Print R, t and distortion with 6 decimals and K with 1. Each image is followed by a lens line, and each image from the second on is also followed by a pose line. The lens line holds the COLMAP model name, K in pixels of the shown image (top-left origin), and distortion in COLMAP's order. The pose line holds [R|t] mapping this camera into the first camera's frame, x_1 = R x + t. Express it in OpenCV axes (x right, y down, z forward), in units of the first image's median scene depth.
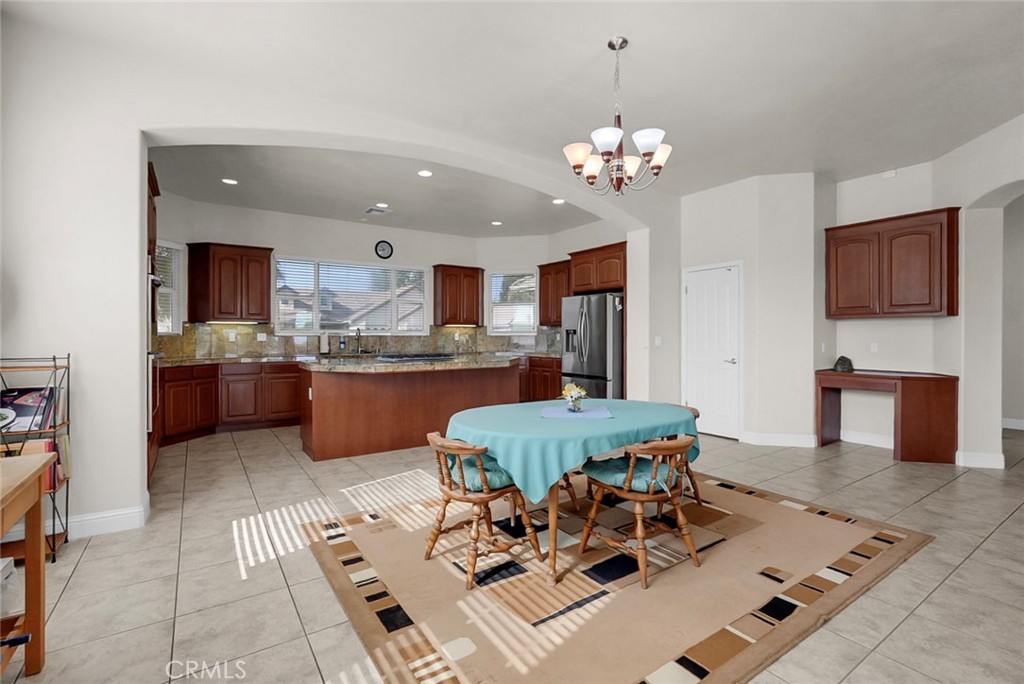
lens RADIAL K [[465.5, 0, 511.4], [0, 465.5, 338.8], [0, 0, 1]] dist [-0.010101, 0.002909]
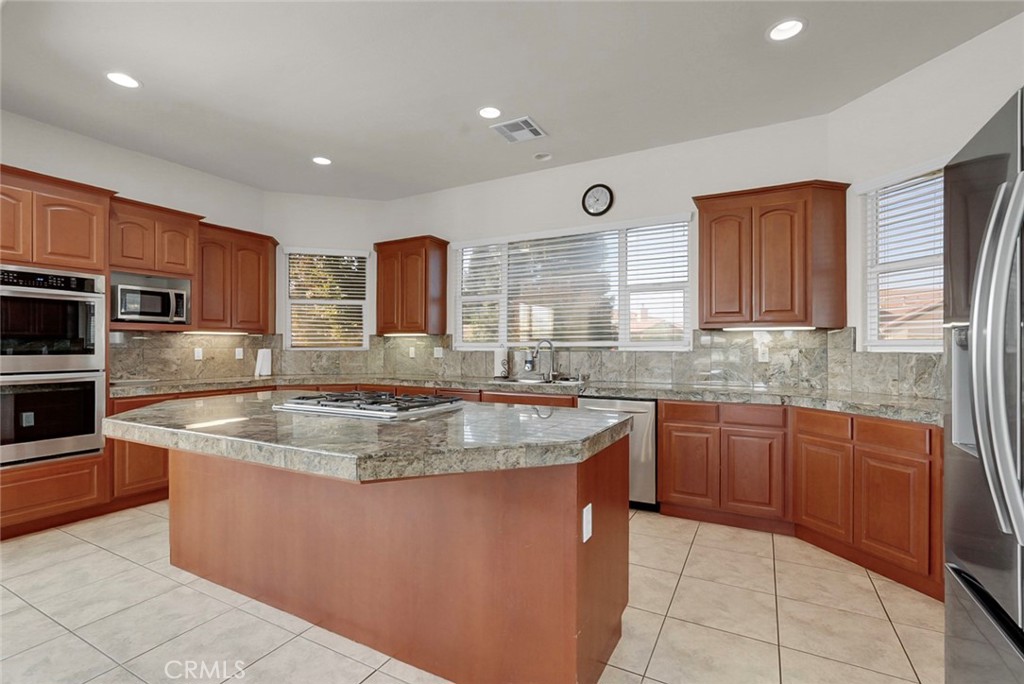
lens RADIAL K [[465.5, 0, 514.7], [0, 465.5, 346.1], [0, 0, 1]] dist [-0.010101, 0.002909]
pose [[0.470157, -0.003034, -0.882578, 0.178557], [-0.007054, 0.999949, -0.007195, -0.008373], [0.882555, 0.009608, 0.470112, 0.690295]]
